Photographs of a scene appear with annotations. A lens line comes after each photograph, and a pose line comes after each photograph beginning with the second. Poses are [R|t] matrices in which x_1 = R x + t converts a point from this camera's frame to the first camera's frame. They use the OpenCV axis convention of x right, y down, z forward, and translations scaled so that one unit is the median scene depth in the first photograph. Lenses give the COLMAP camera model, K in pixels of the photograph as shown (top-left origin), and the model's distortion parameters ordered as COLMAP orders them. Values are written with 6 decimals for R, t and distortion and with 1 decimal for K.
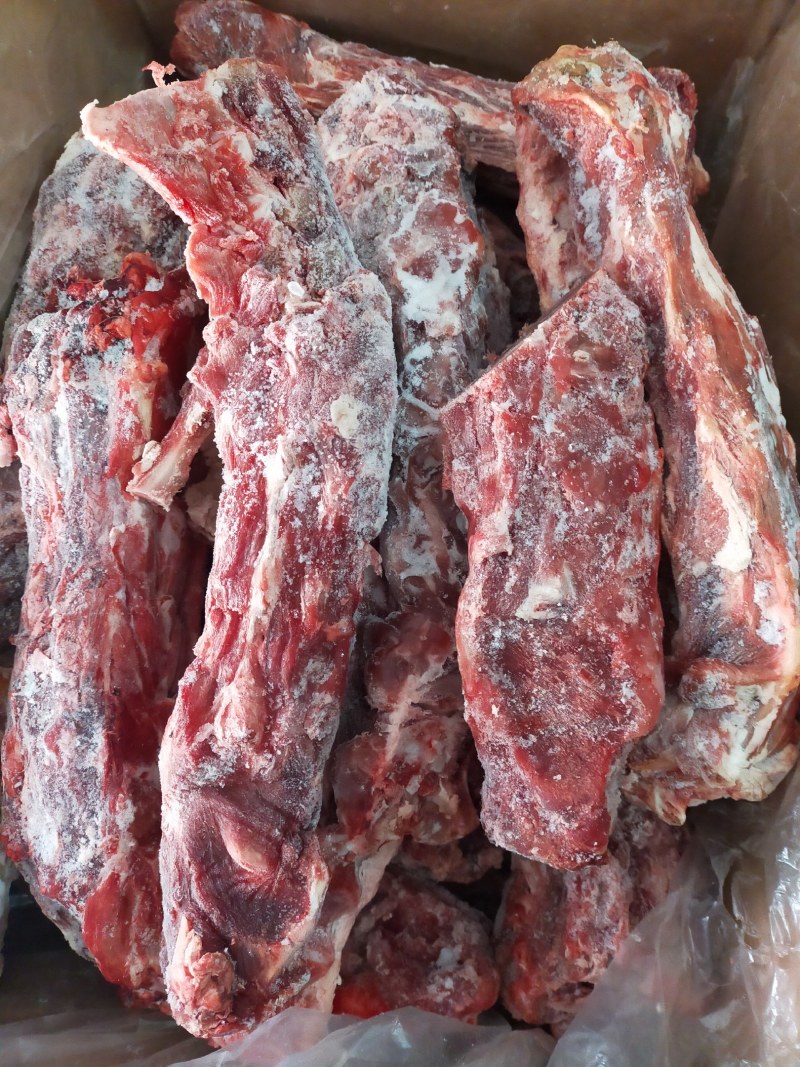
lens RADIAL K [[424.0, 0, 317.5], [0, 424.0, 596.8], [0, 0, 1]] dist [0.000144, -0.010090]
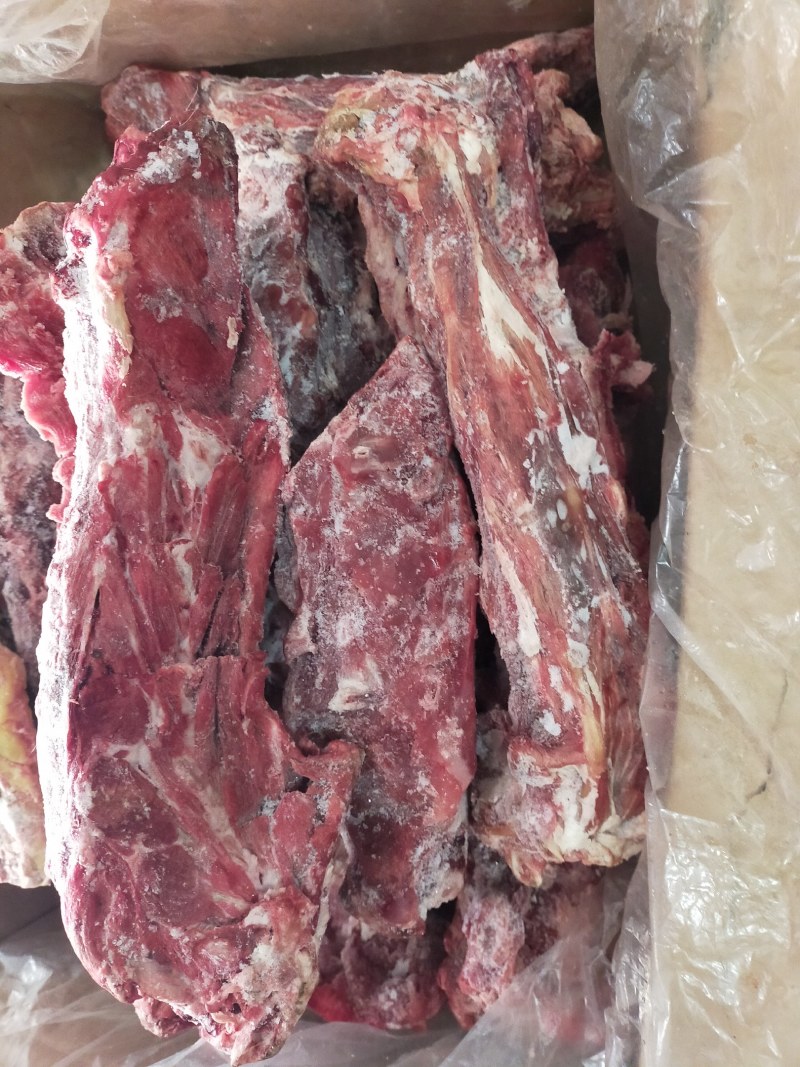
lens RADIAL K [[426.9, 0, 397.5], [0, 426.9, 562.5], [0, 0, 1]] dist [0.008491, -0.020200]
pose [[0.976779, -0.119178, -0.178044, 0.859269], [0.129839, 0.990302, 0.049433, -0.345994], [0.170426, -0.071402, 0.982780, -0.013003]]
